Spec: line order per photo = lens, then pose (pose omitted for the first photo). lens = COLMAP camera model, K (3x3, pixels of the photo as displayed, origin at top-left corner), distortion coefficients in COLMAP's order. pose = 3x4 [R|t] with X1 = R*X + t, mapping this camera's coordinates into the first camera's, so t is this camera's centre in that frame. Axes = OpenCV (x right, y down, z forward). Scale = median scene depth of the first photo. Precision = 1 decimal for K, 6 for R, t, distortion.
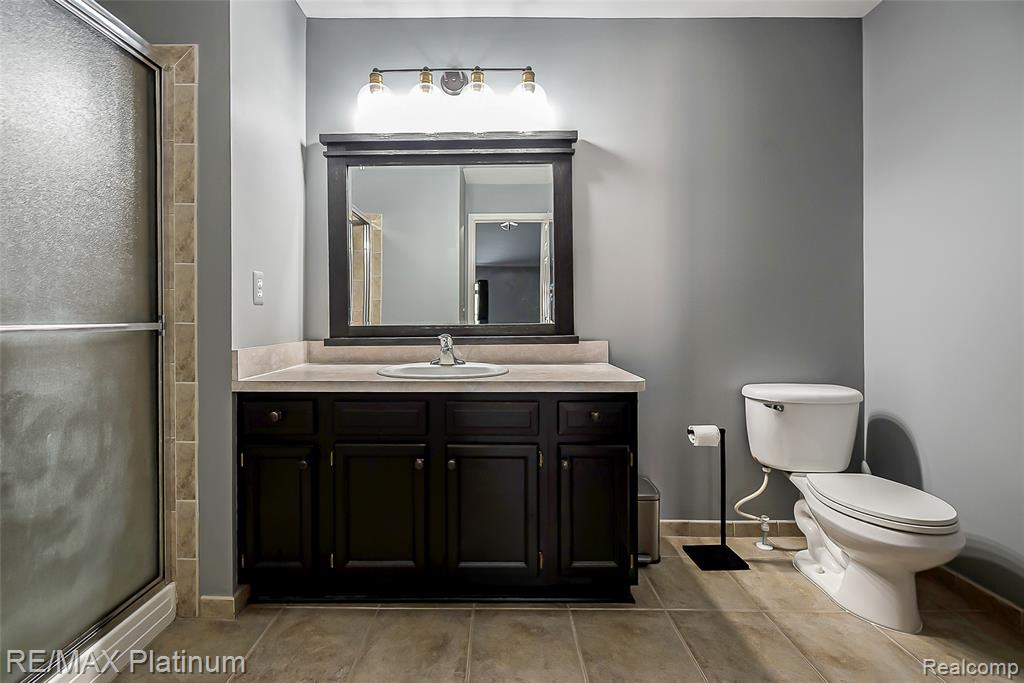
lens RADIAL K [[424.8, 0, 514.4], [0, 424.8, 317.7], [0, 0, 1]] dist [-0.006494, -0.000458]
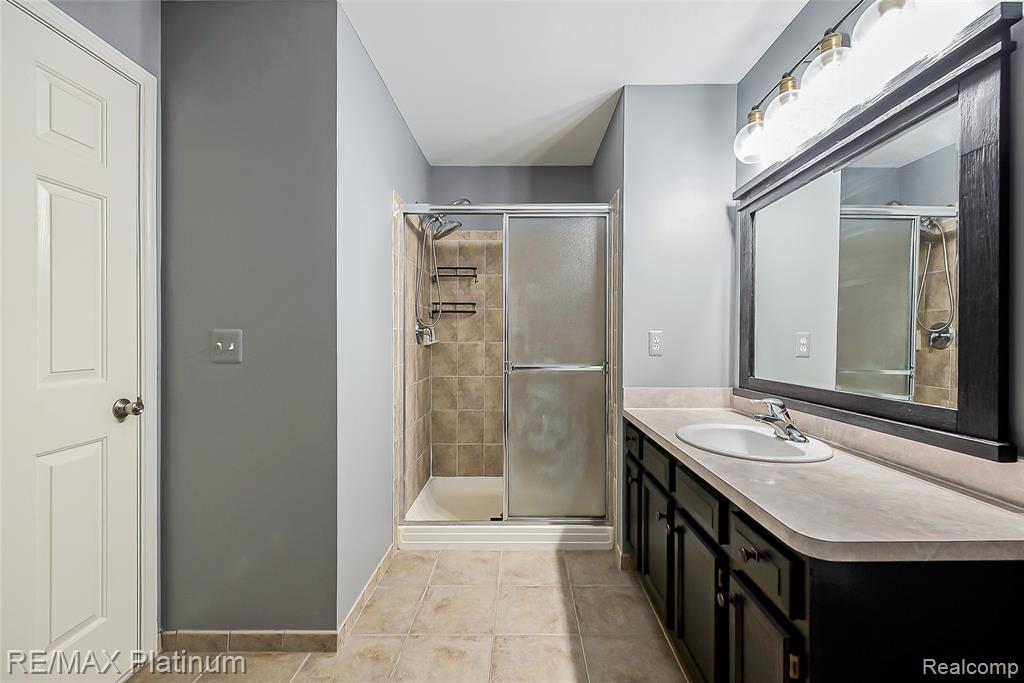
lens RADIAL K [[424.8, 0, 515.1], [0, 424.8, 340.1], [0, 0, 1]] dist [-0.006494, -0.000458]
pose [[-0.002416, 0.002850, -0.999993, 0.844798], [-0.012375, 0.999919, 0.002879, -0.090789], [0.999921, 0.012382, -0.002380, 0.643246]]
